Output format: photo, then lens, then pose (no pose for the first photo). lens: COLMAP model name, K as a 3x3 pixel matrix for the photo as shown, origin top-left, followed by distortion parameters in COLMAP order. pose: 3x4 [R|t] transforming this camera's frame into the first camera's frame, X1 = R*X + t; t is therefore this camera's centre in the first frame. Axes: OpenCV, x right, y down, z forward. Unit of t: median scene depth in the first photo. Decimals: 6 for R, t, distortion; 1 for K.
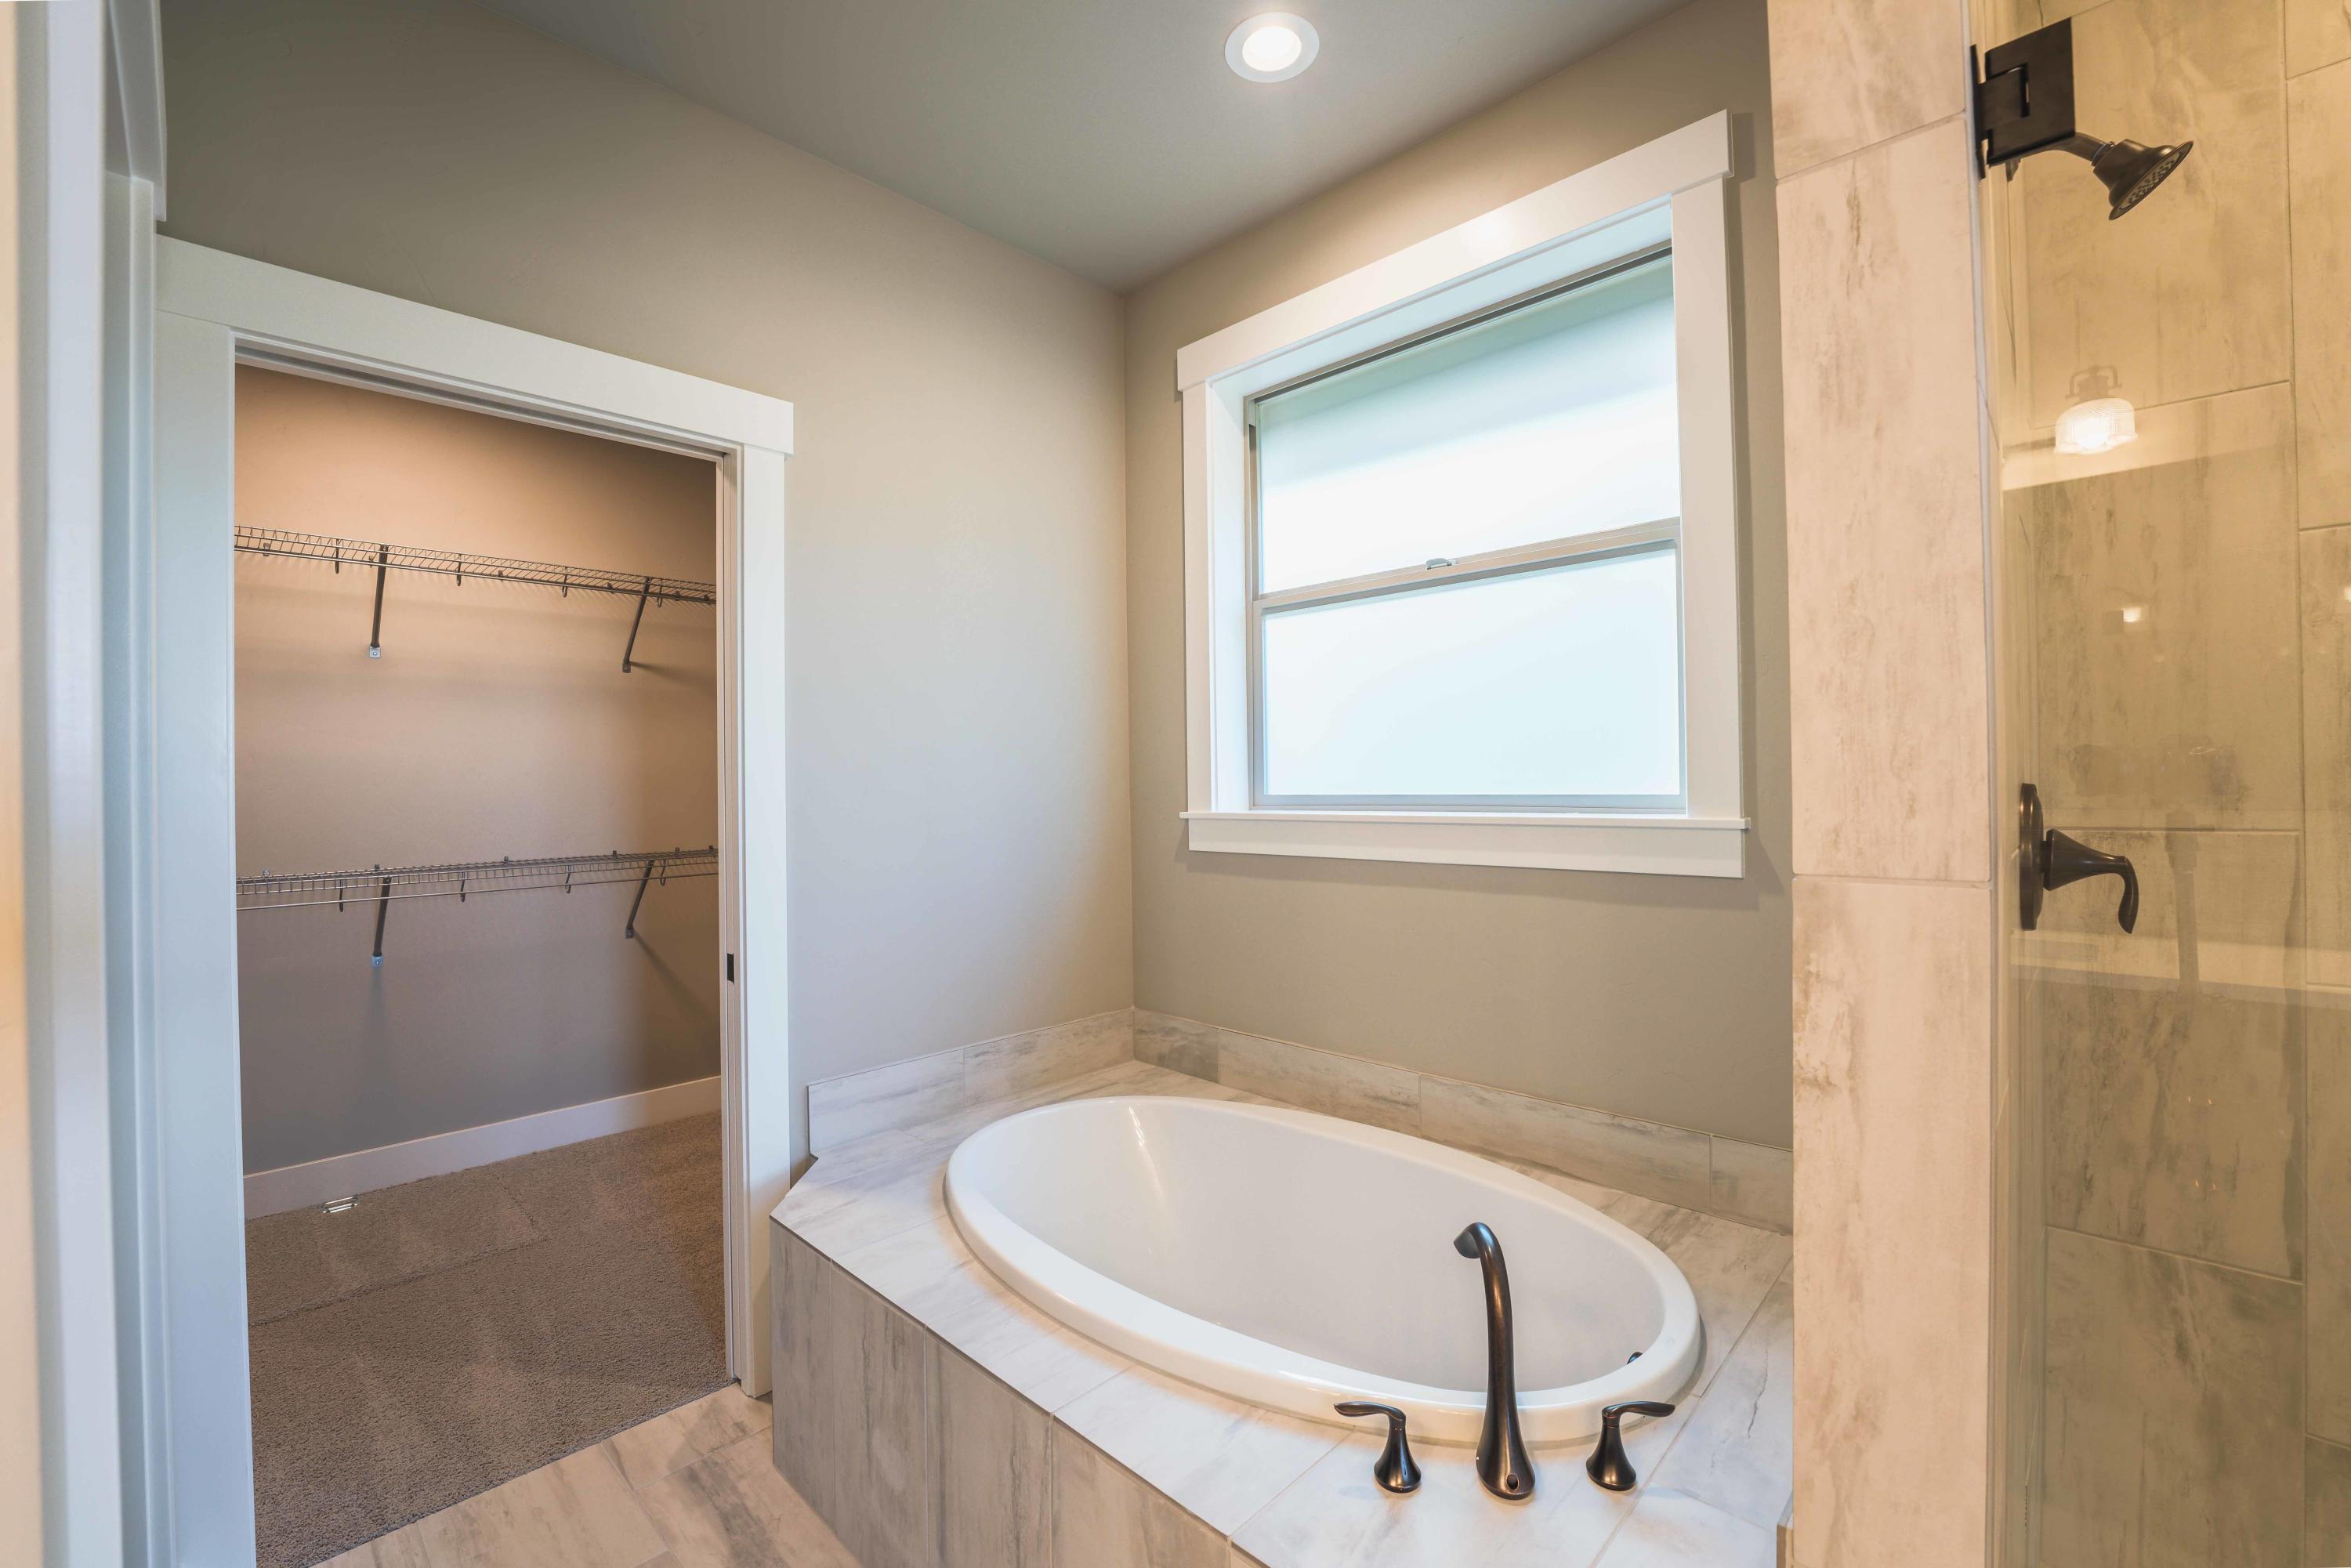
lens RADIAL K [[938.9, 0, 1114.5], [0, 938.9, 780.0], [0, 0, 1]] dist [-0.034070, 0.005952]
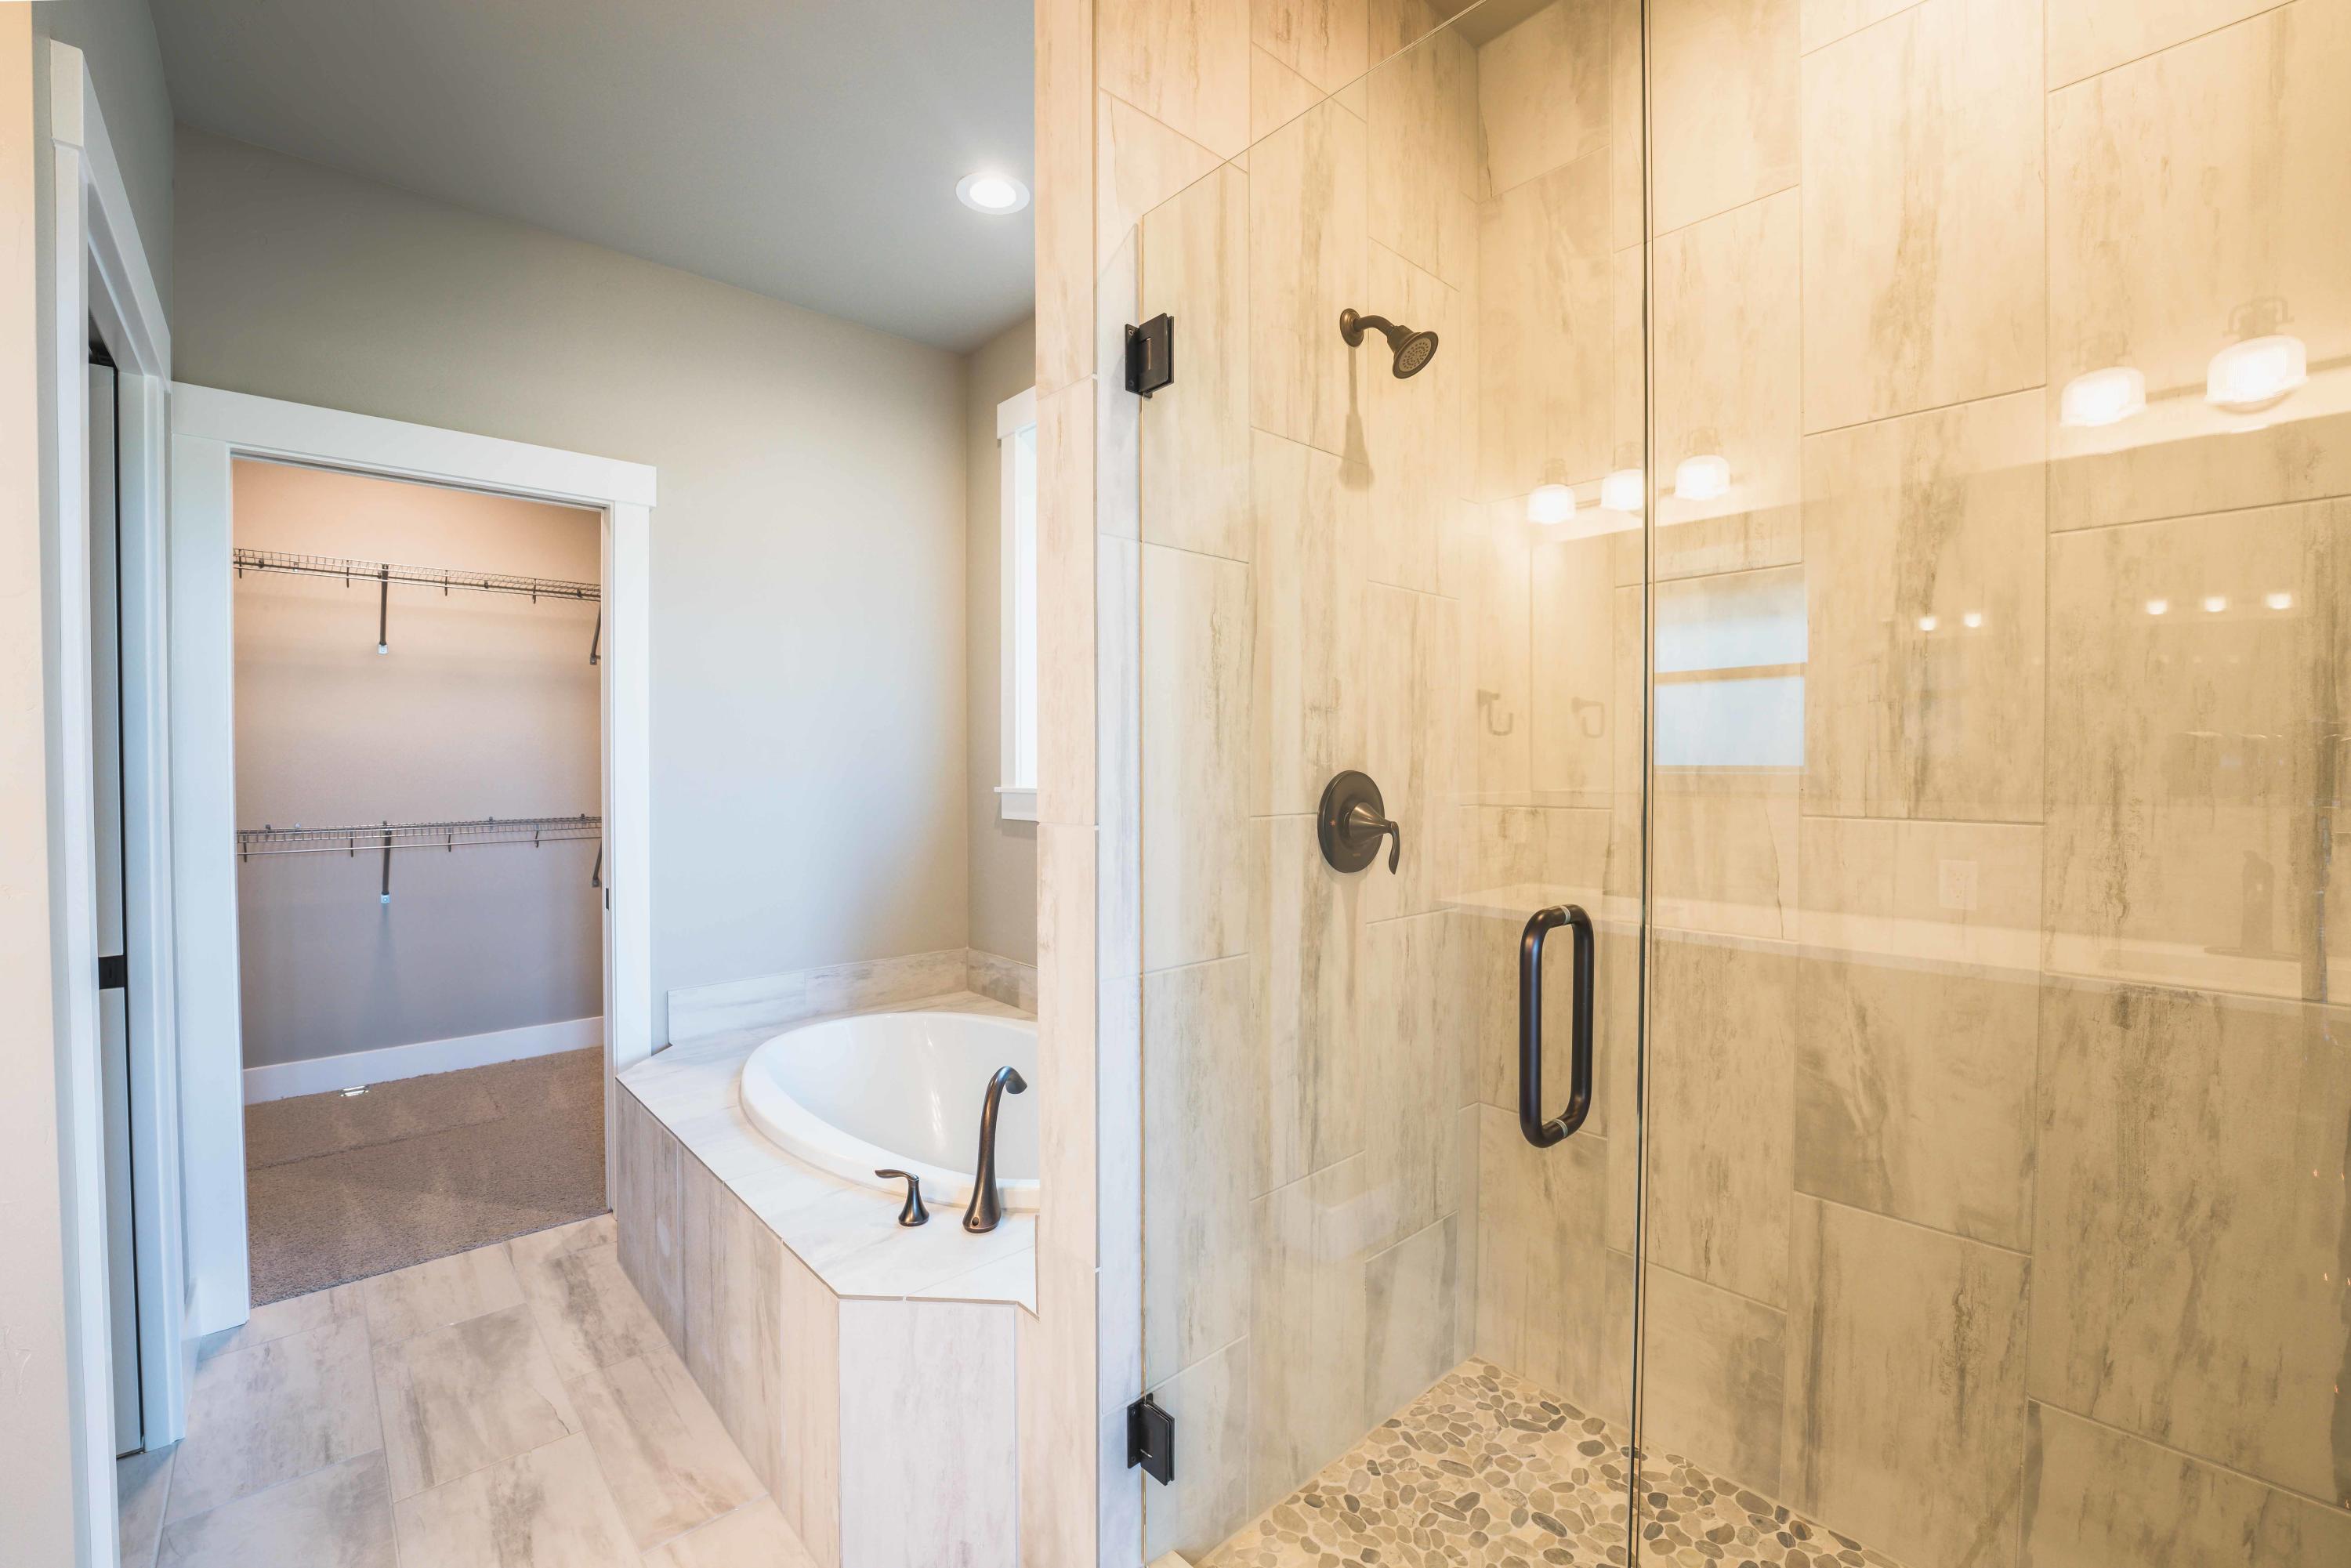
lens RADIAL K [[967.4, 0, 1148.6], [0, 967.4, 782.6], [0, 0, 1]] dist [-0.026207, 0.000818]
pose [[0.997965, 0.015070, -0.061953, 0.422223], [-0.013662, 0.999640, 0.023077, -0.004406], [0.062279, -0.022184, 0.997812, -0.295593]]
